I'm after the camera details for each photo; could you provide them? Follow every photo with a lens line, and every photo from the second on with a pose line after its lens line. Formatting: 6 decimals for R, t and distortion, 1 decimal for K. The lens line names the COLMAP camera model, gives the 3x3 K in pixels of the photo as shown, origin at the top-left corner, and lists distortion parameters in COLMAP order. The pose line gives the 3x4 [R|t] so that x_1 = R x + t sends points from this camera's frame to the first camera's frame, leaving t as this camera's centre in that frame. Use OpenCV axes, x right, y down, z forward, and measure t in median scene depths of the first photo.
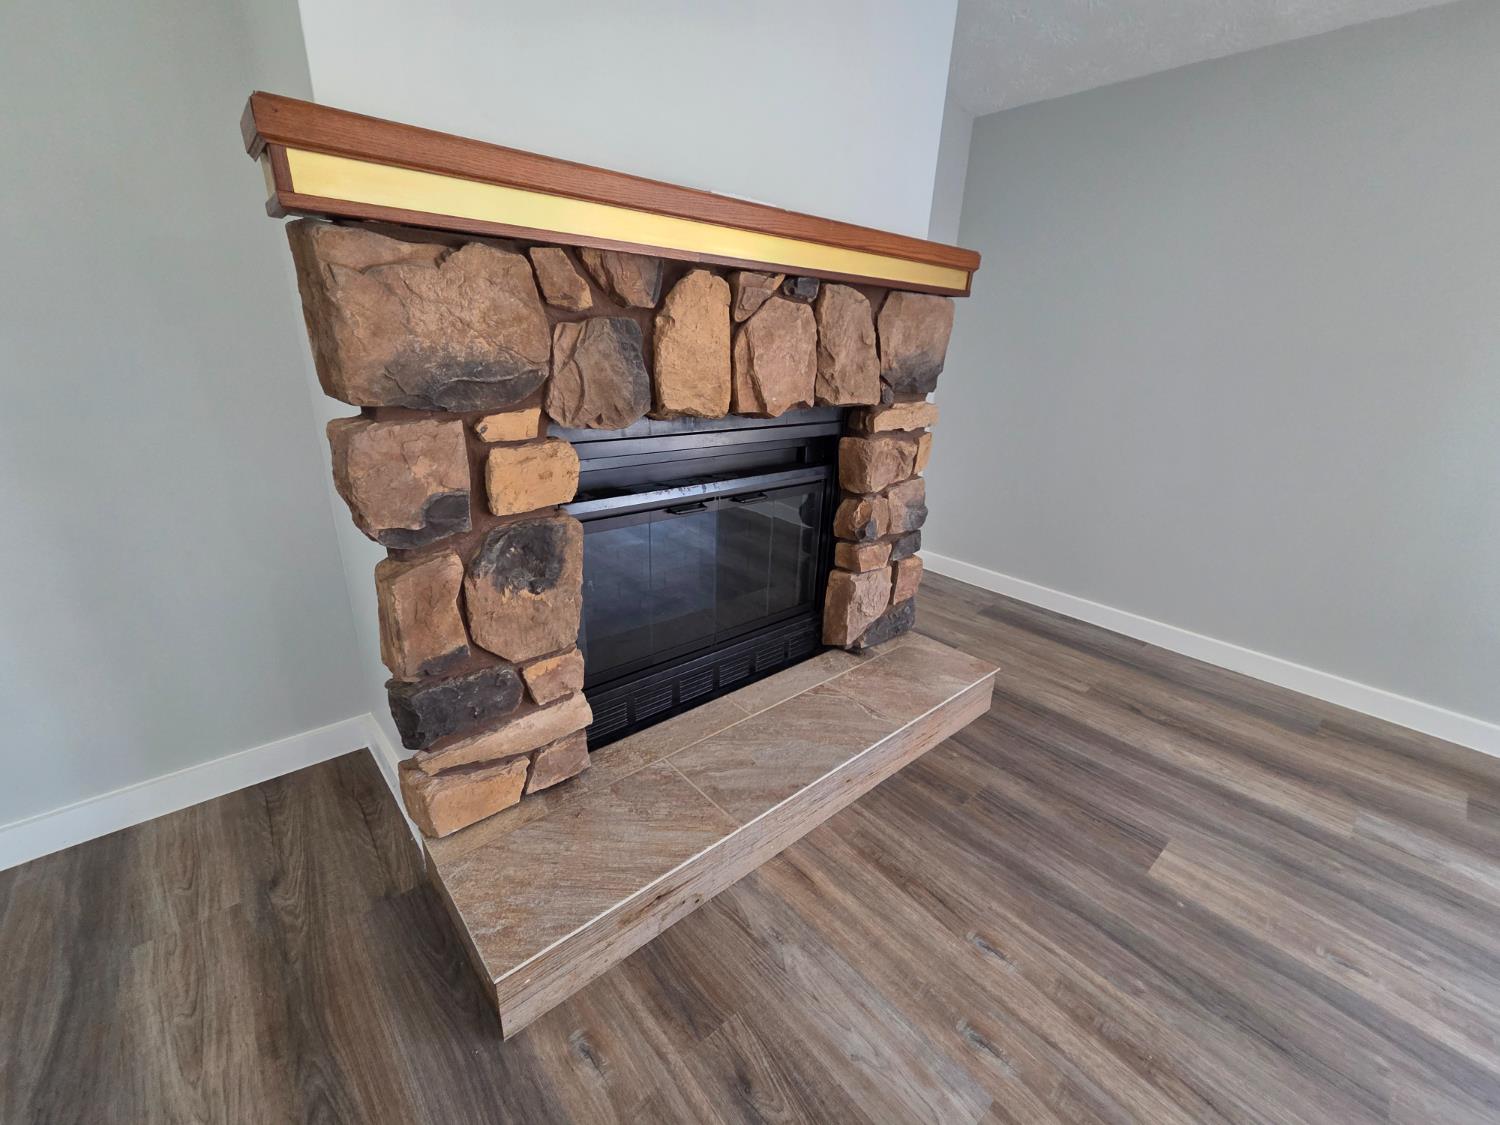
lens RADIAL K [[618.0, 0, 737.9], [0, 618.0, 566.6], [0, 0, 1]] dist [0.003798, 0.001175]
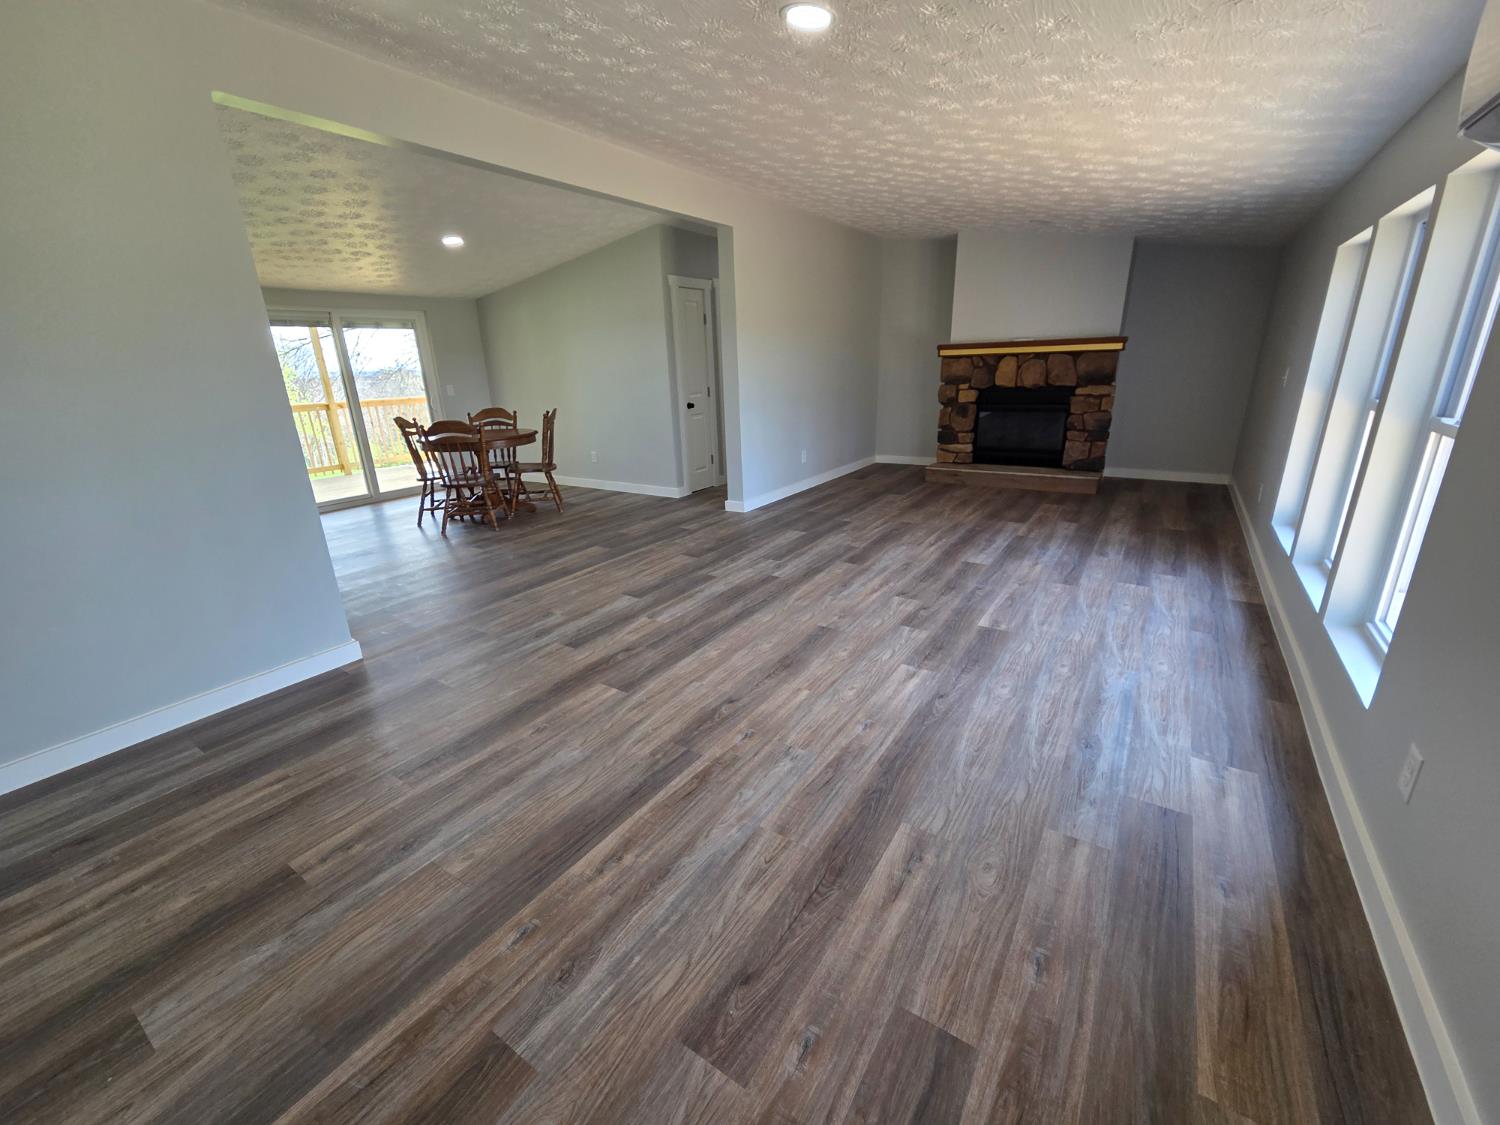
lens RADIAL K [[618.0, 0, 745.1], [0, 618.0, 567.8], [0, 0, 1]] dist [0.003798, 0.001175]
pose [[0.257448, 0.266827, -0.928722, 4.293172], [-0.288635, 0.938475, 0.189617, 0.748131], [0.922177, 0.219245, 0.318624, -2.066933]]
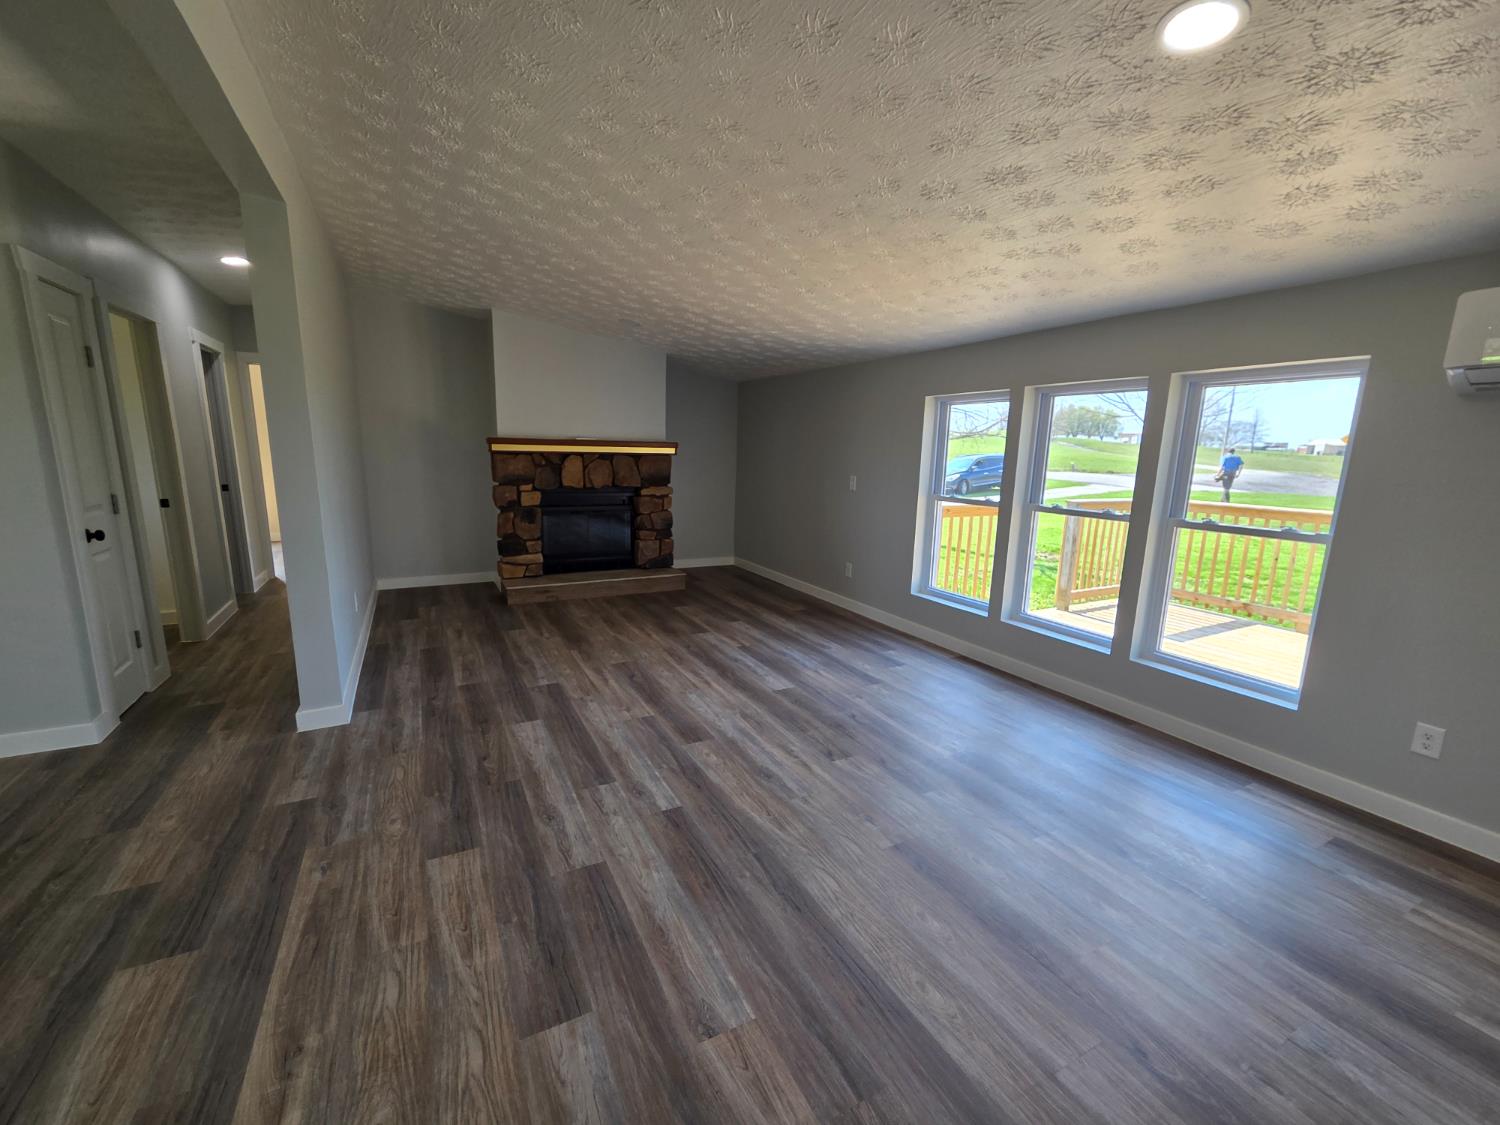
lens RADIAL K [[618.0, 0, 737.6], [0, 618.0, 568.4], [0, 0, 1]] dist [0.003798, 0.001175]
pose [[0.973063, 0.035191, -0.227838, 2.068614], [-0.071352, 0.985727, -0.152482, 0.888103], [0.219220, 0.164631, 0.961686, -2.791075]]
